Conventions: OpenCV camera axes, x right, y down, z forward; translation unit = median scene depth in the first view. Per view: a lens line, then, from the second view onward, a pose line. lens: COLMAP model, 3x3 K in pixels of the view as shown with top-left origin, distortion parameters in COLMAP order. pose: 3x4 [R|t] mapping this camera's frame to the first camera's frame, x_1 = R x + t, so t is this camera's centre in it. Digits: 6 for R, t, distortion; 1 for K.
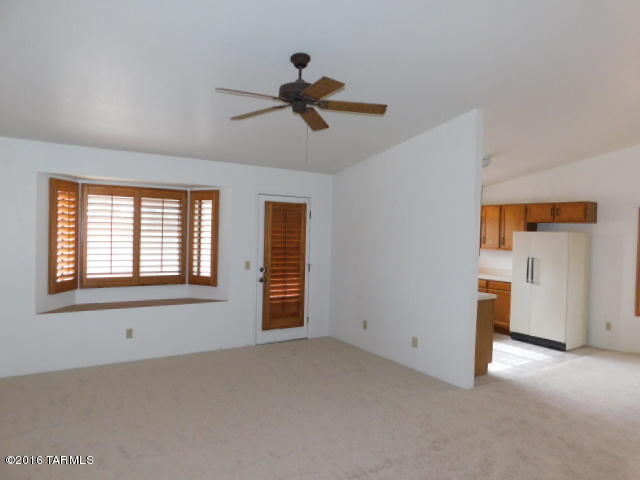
lens RADIAL K [[430.1, 0, 322.4], [0, 430.1, 238.6], [0, 0, 1]] dist [-0.068137, 0.056600]
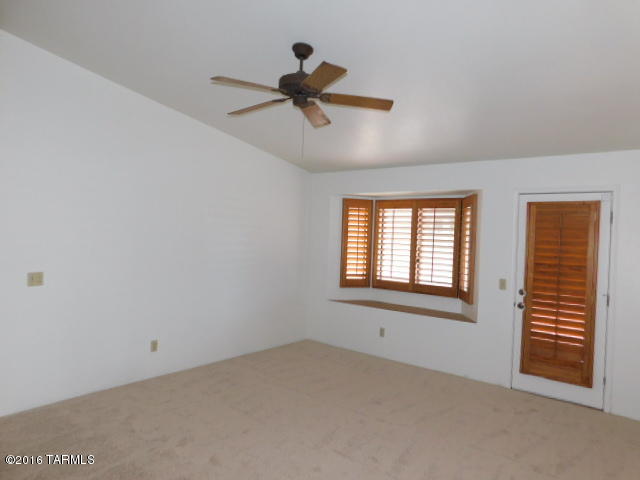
lens RADIAL K [[430.1, 0, 322.4], [0, 430.1, 238.6], [0, 0, 1]] dist [-0.068137, 0.056600]
pose [[0.298800, -0.004443, -0.954305, 0.480429], [-0.045377, 0.998792, -0.018858, 0.007780], [0.953236, 0.048939, 0.298237, 0.437194]]
